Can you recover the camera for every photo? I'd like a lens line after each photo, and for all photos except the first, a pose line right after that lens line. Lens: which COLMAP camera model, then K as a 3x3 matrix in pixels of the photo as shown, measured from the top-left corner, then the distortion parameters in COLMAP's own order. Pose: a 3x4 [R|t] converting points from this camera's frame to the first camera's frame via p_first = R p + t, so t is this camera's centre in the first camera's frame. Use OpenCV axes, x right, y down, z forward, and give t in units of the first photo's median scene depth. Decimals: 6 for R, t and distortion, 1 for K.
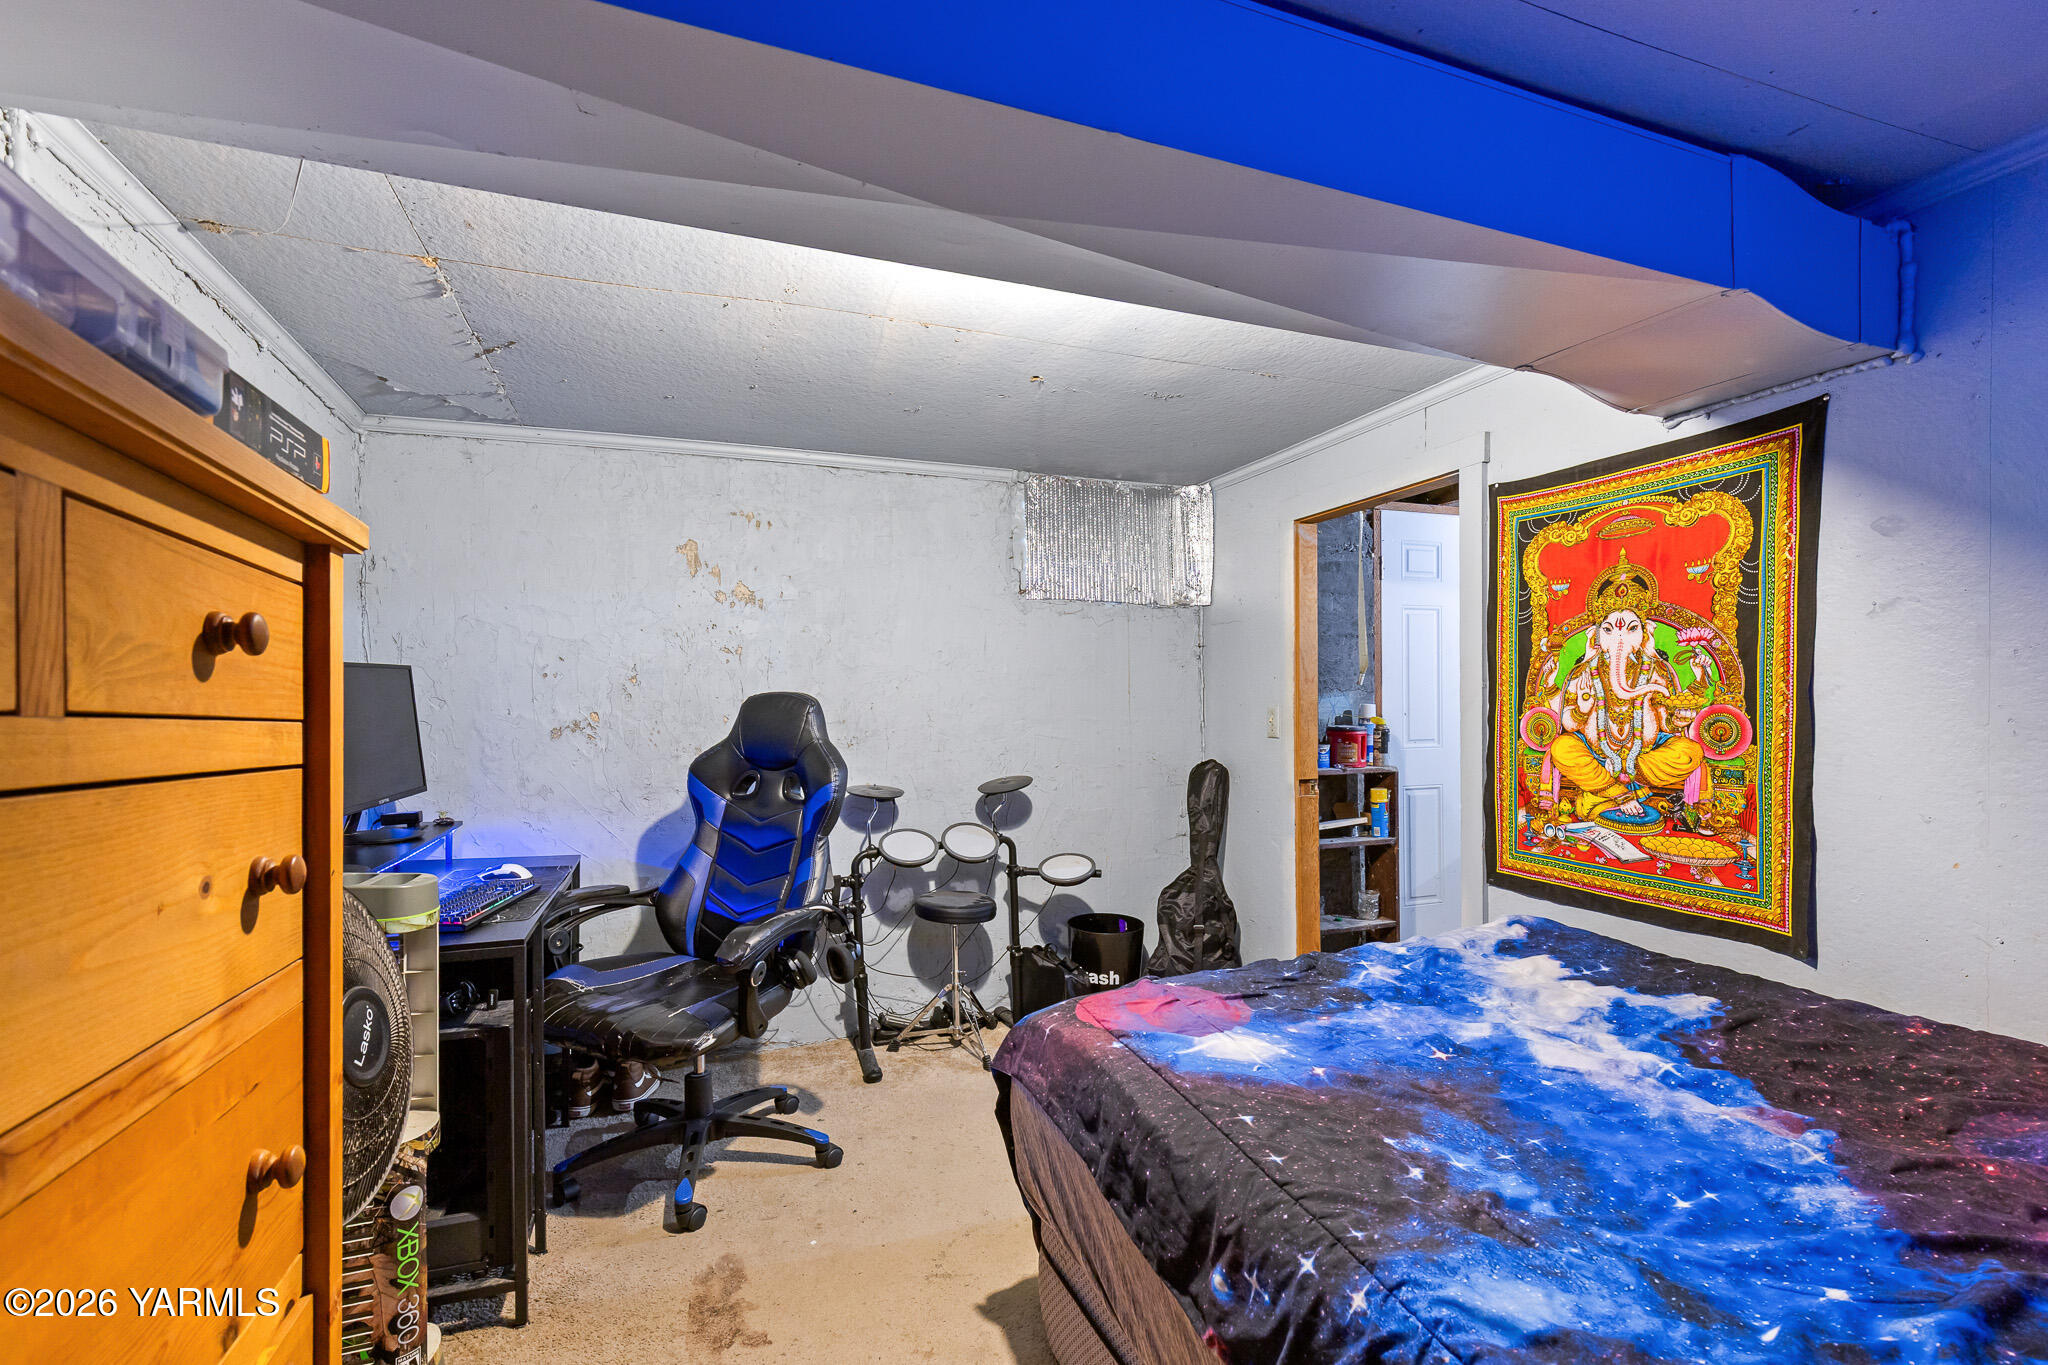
lens RADIAL K [[923.8, 0, 1032.3], [0, 923.8, 698.9], [0, 0, 1]] dist [0.006264, -0.000852]
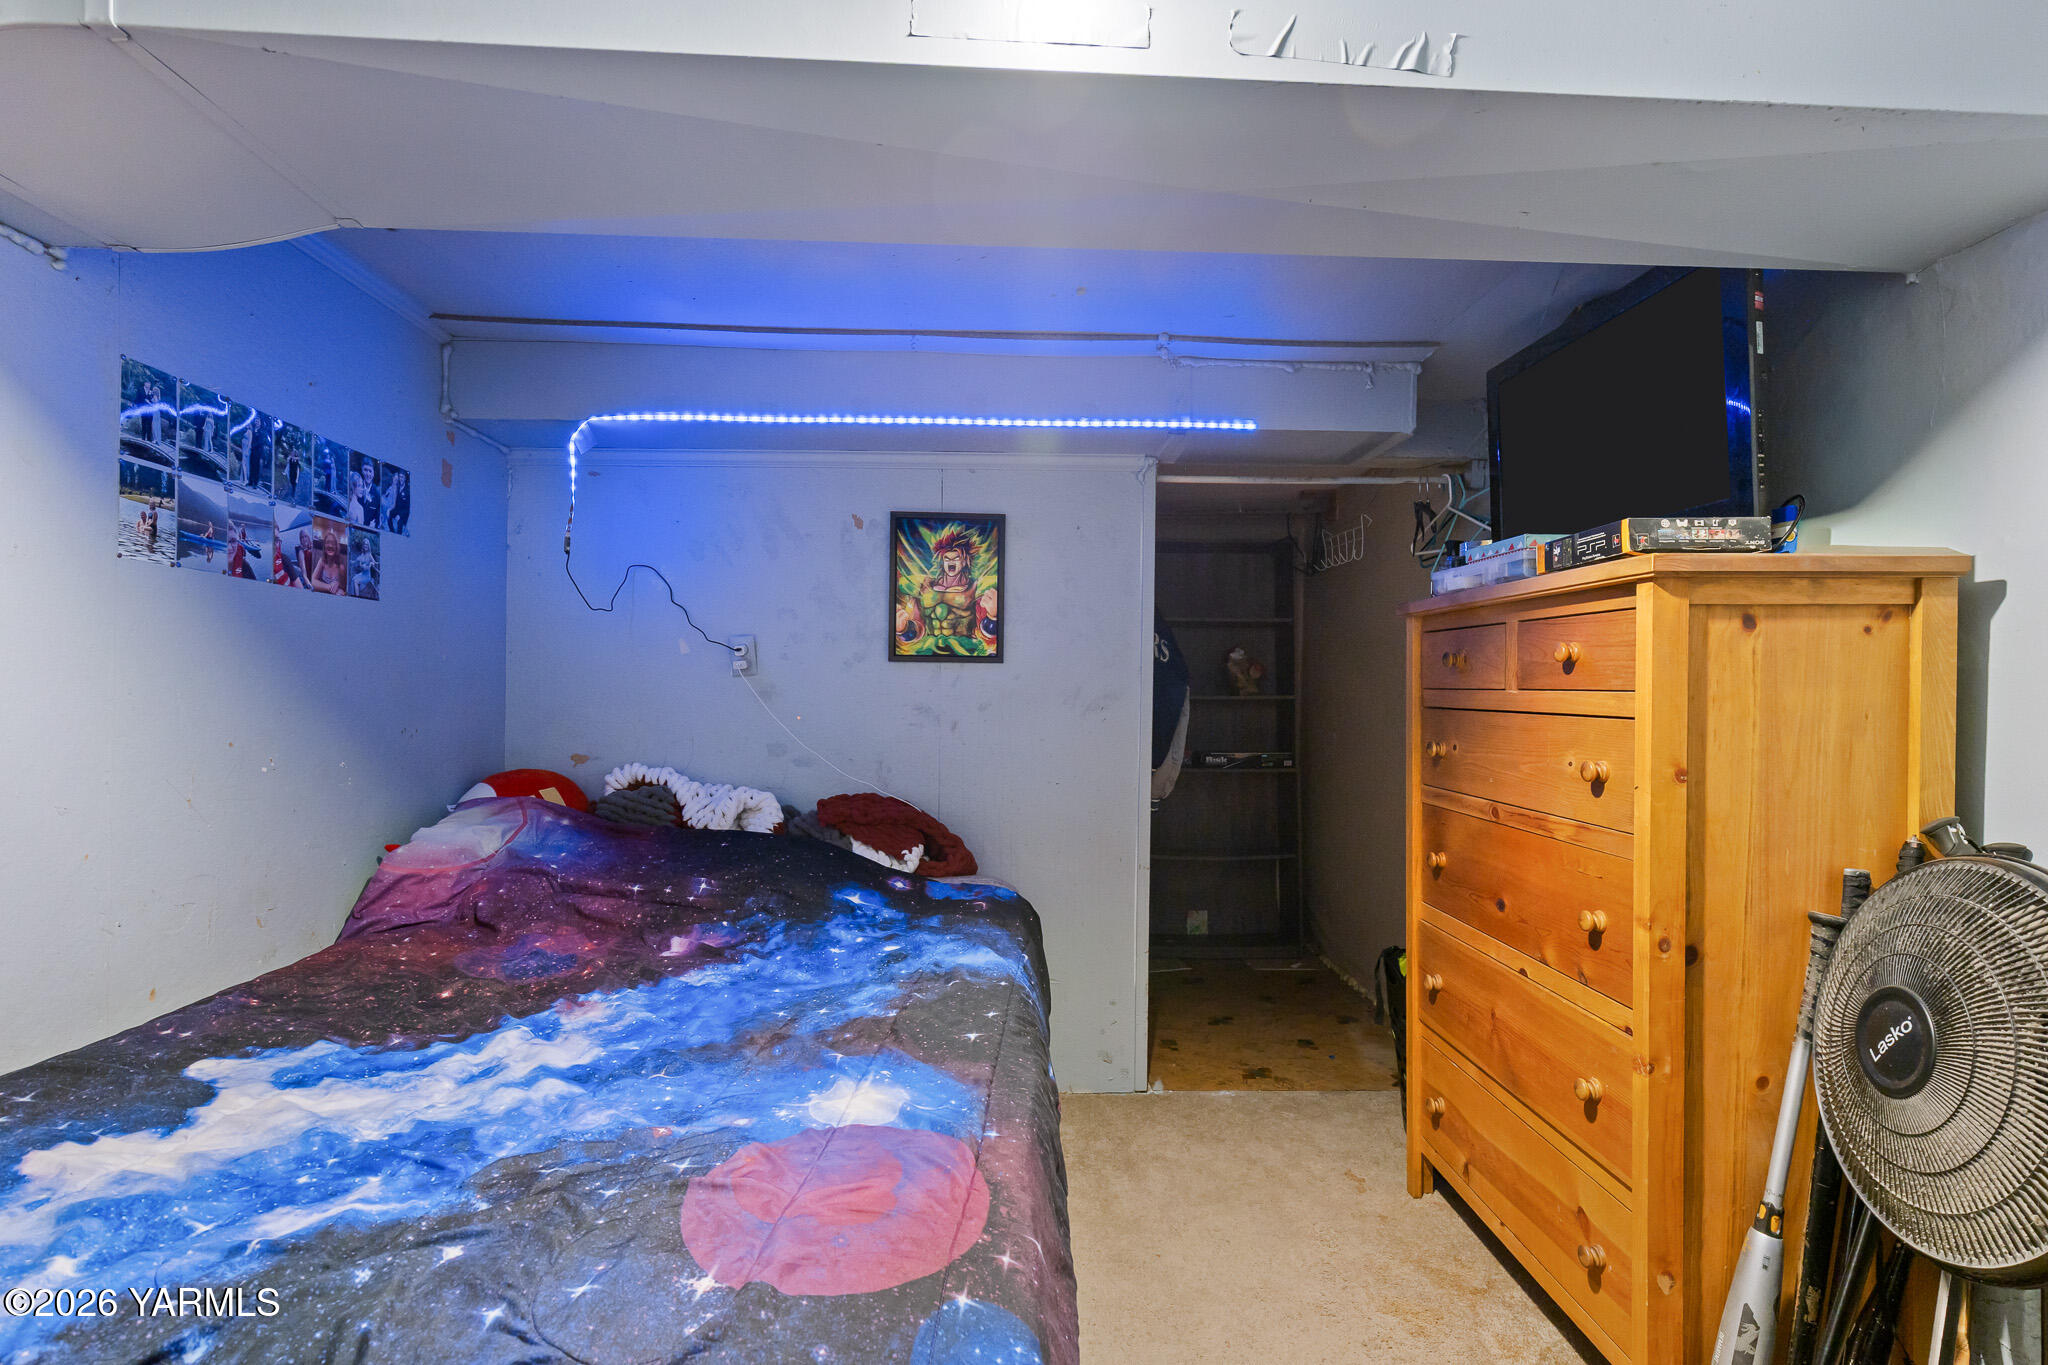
lens RADIAL K [[923.8, 0, 1032.3], [0, 923.8, 698.9], [0, 0, 1]] dist [0.006264, -0.000852]
pose [[-0.948925, -0.002722, 0.315490, -0.170958], [-0.003122, 0.999995, -0.000762, 0.024040], [-0.315486, -0.001708, -0.948929, 1.678333]]
